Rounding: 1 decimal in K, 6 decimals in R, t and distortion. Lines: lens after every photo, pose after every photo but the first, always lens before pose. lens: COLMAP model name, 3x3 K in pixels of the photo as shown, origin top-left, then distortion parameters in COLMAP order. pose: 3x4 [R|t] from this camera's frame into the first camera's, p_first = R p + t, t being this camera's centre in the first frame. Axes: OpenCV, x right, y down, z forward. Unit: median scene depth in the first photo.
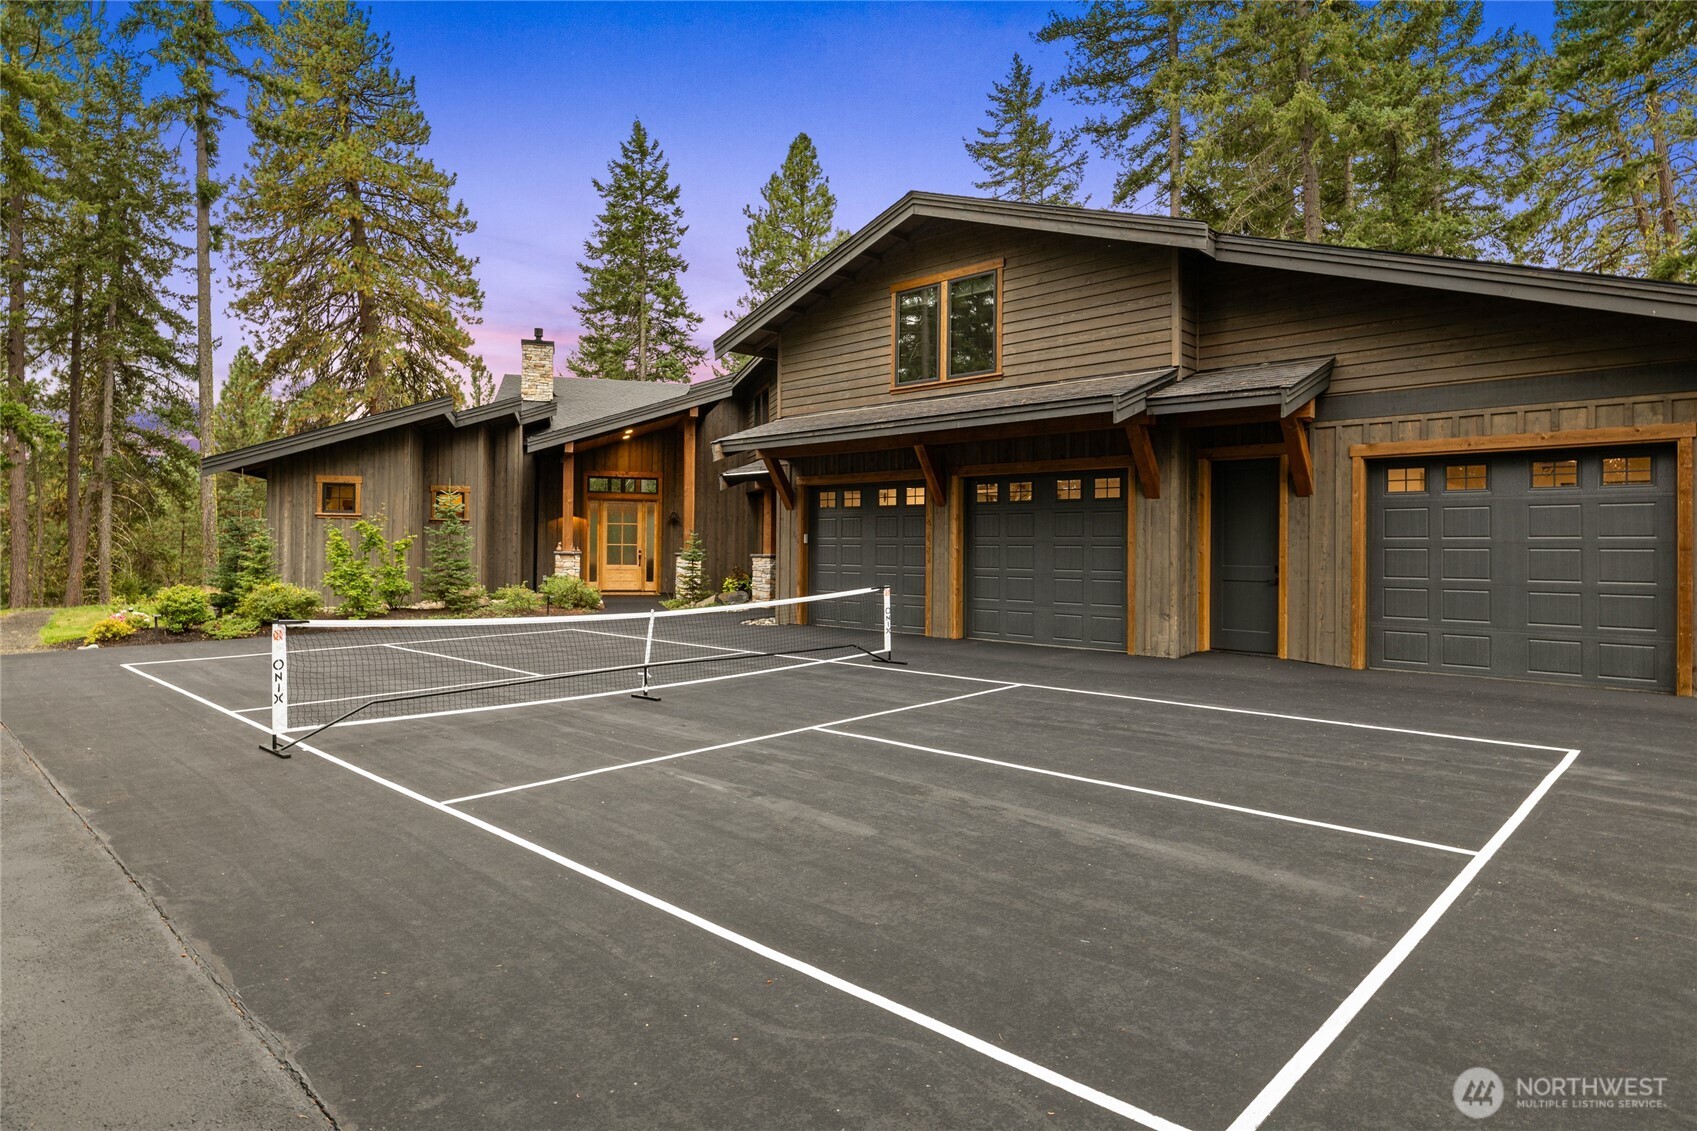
lens RADIAL K [[959.7, 0, 848.5], [0, 959.7, 565.5], [0, 0, 1]] dist [-0.003249, -0.000167]
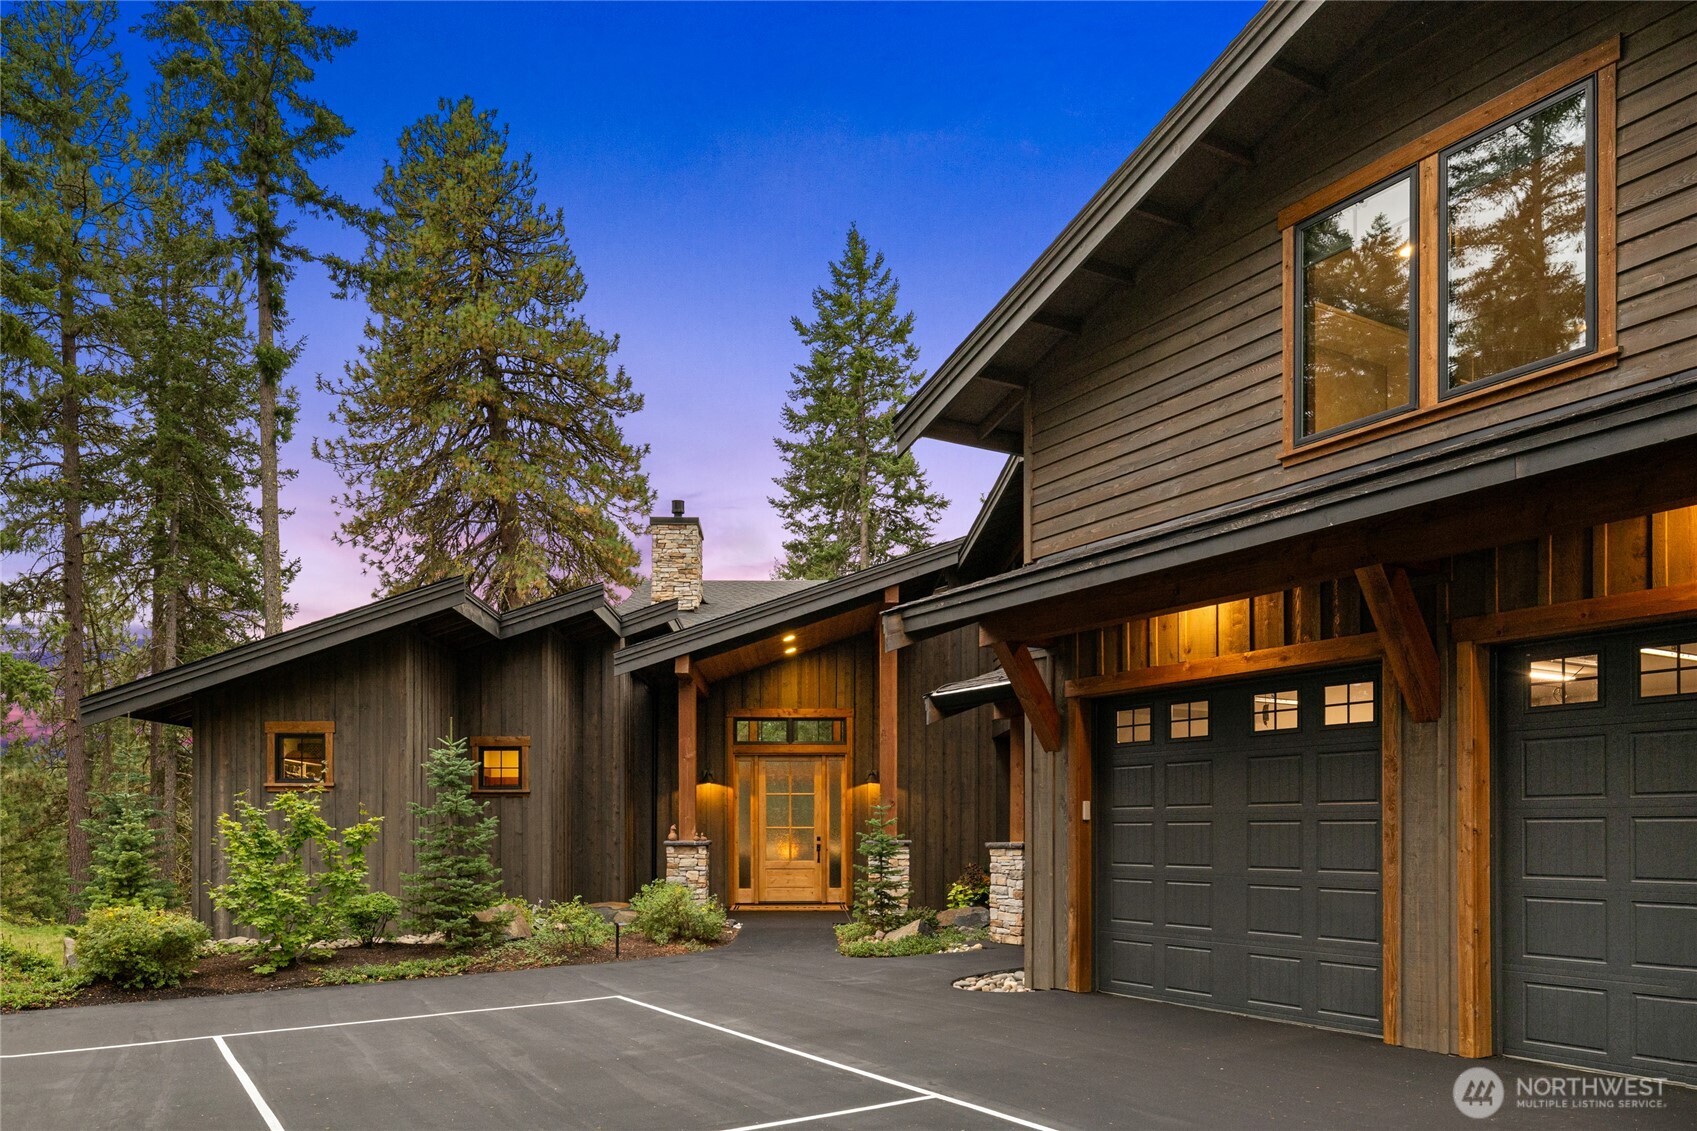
lens RADIAL K [[1186.0, 0, 830.7], [0, 1186.0, 843.9], [0, 0, 1]] dist [-0.001964, -0.001868]
pose [[0.962519, -0.010363, -0.271015, -0.004219], [0.008605, 0.999934, -0.007674, -0.004510], [0.271077, 0.005054, 0.962545, 0.223345]]
